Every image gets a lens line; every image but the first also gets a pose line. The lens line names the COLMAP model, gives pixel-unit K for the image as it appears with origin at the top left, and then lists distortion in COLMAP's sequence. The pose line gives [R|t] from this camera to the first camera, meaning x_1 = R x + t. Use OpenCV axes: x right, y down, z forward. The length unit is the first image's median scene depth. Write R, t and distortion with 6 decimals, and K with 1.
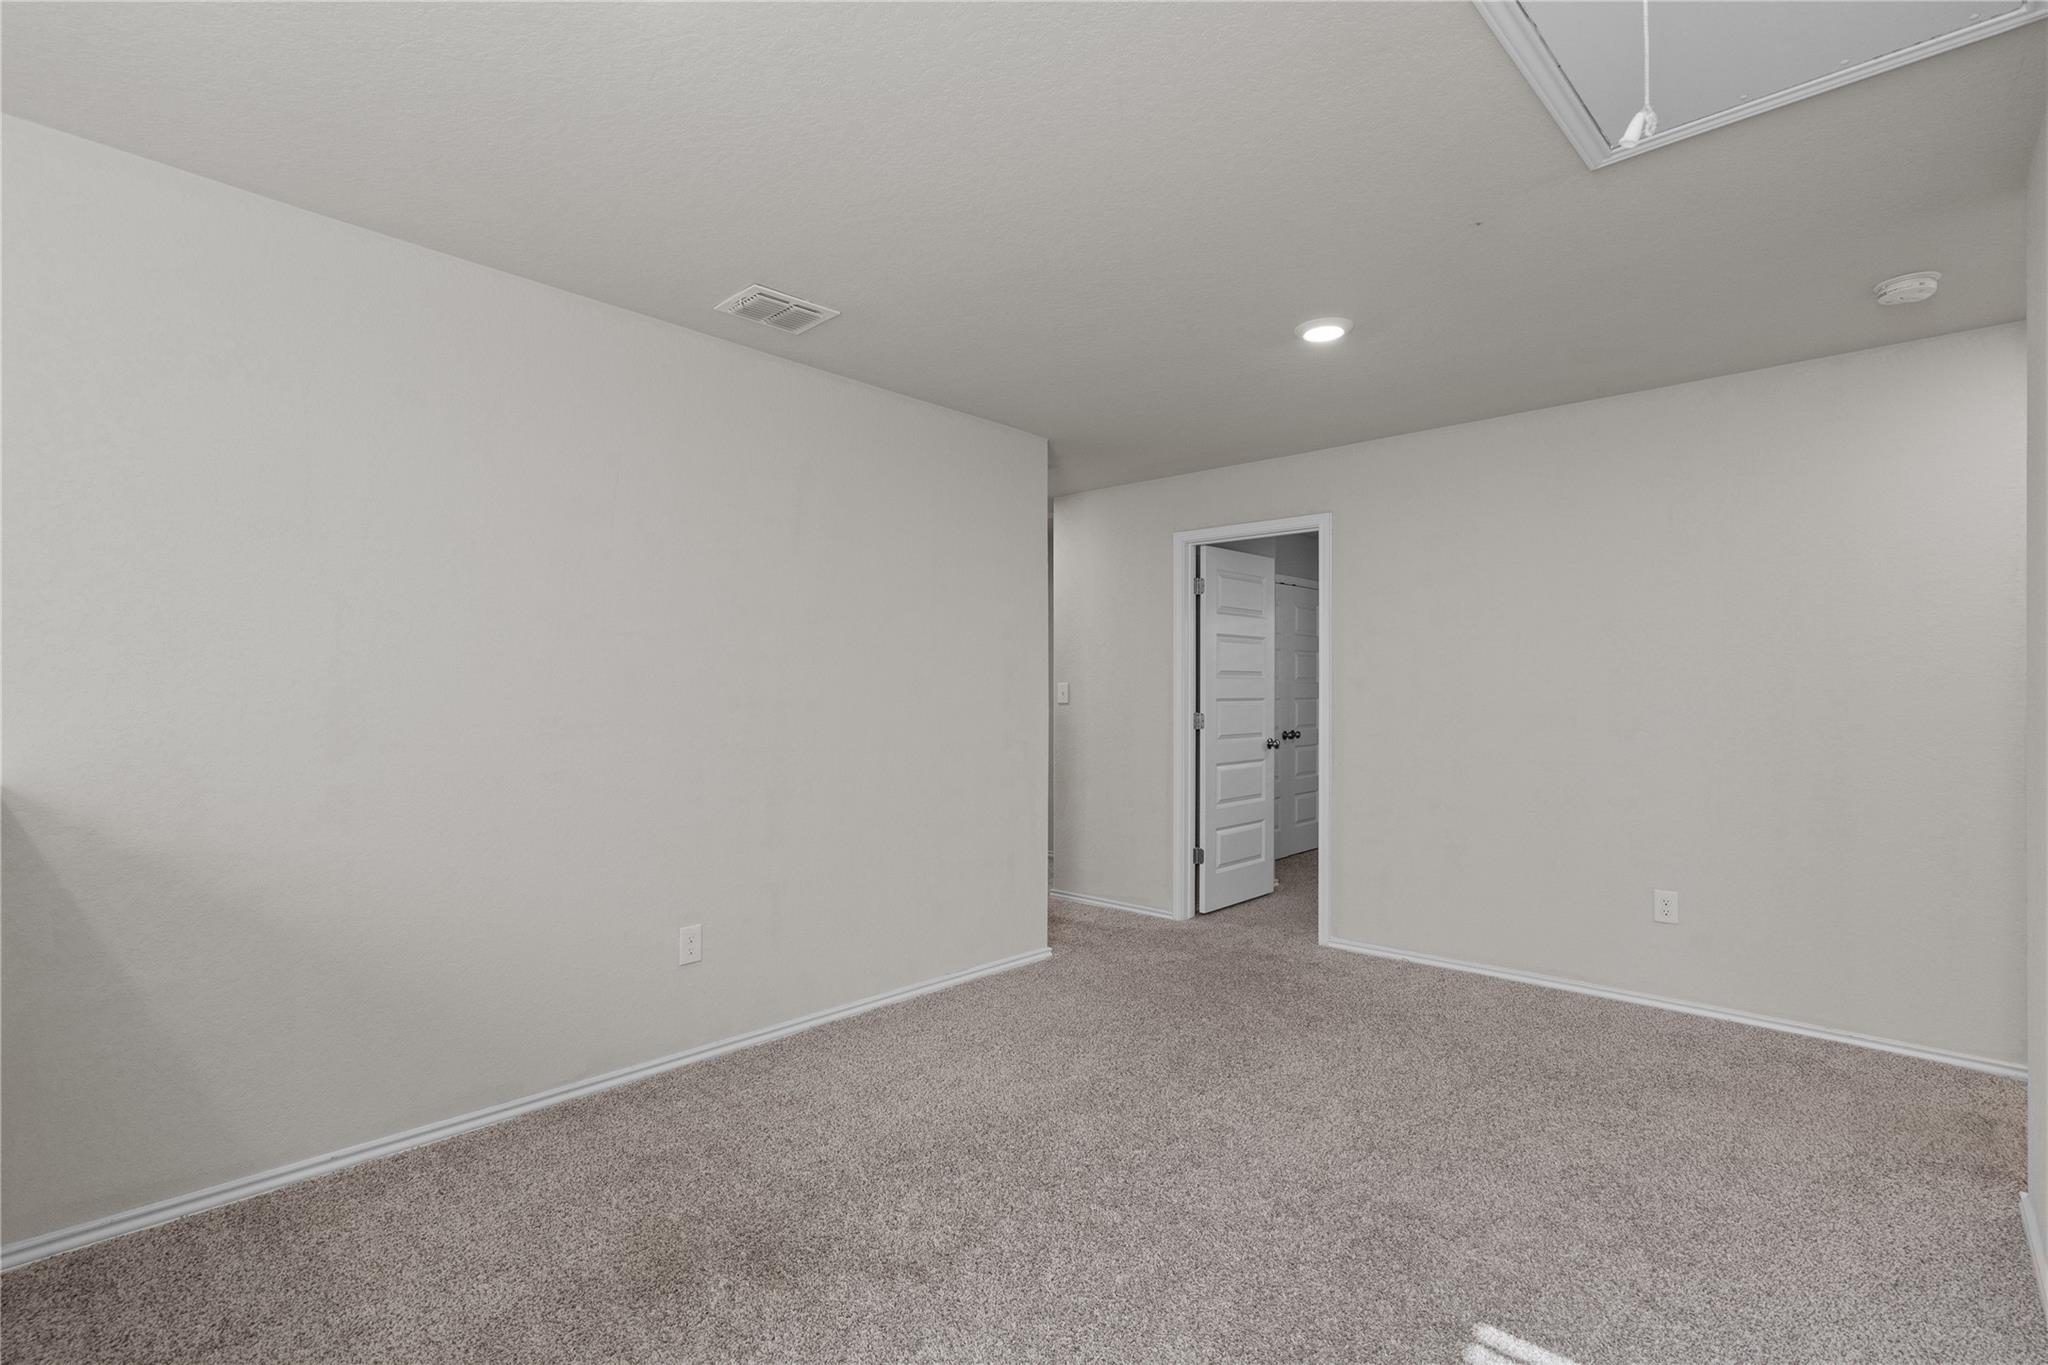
lens RADIAL K [[954.2, 0, 1017.7], [0, 954.2, 682.0], [0, 0, 1]] dist [-0.004005, 0.000342]
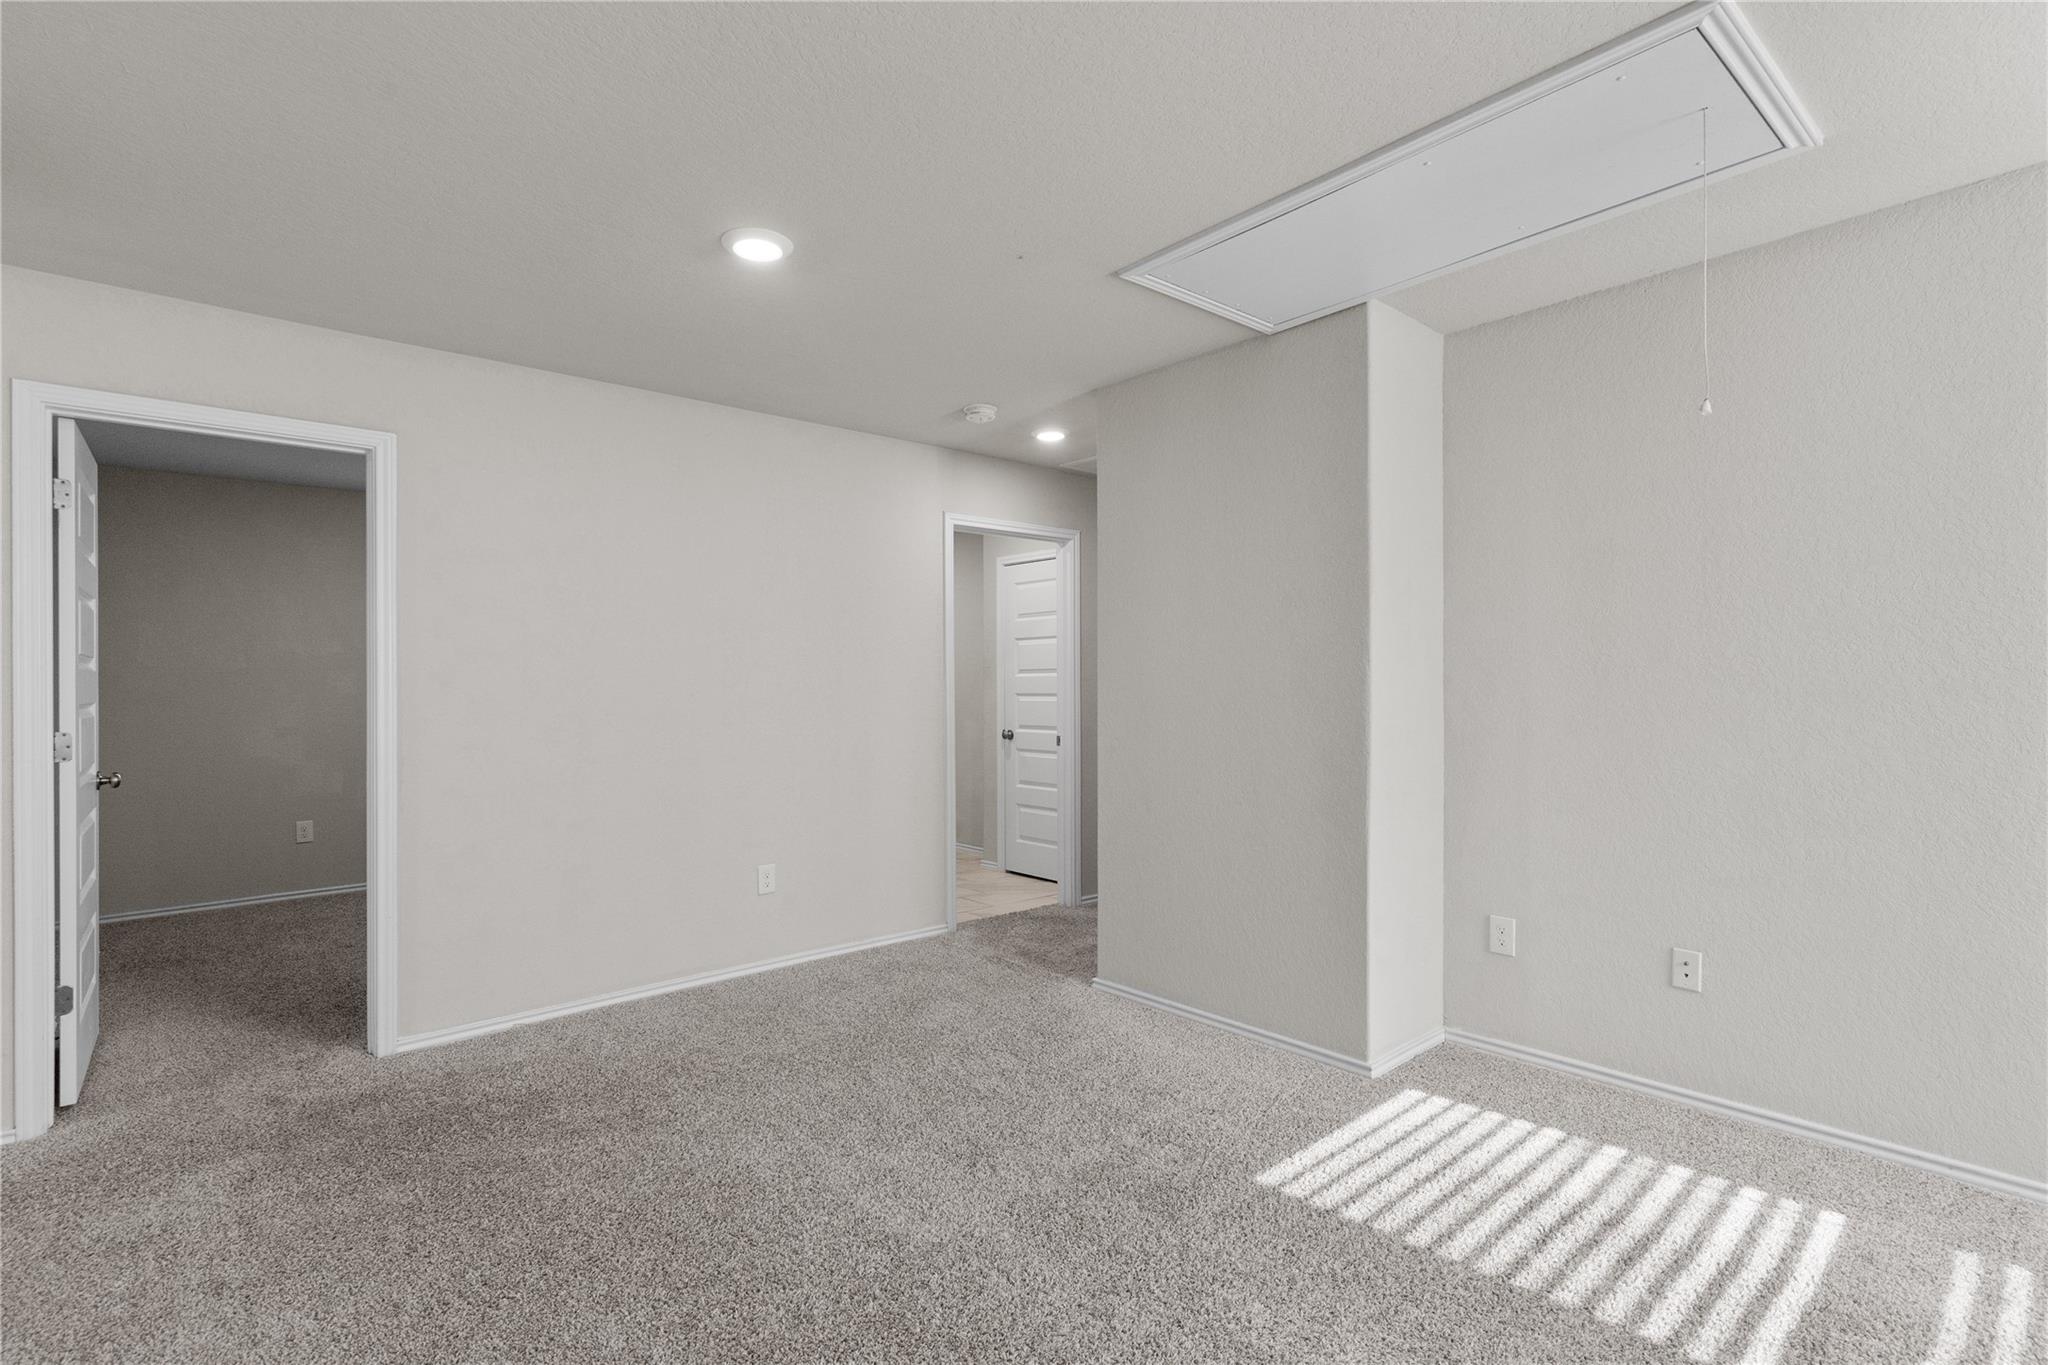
lens RADIAL K [[954.2, 0, 1020.6], [0, 954.2, 688.9], [0, 0, 1]] dist [-0.004005, 0.000342]
pose [[0.095673, -0.005247, 0.995399, -0.393763], [-0.003848, 0.999977, 0.005641, 0.004725], [-0.995405, -0.004370, 0.095651, 0.578287]]
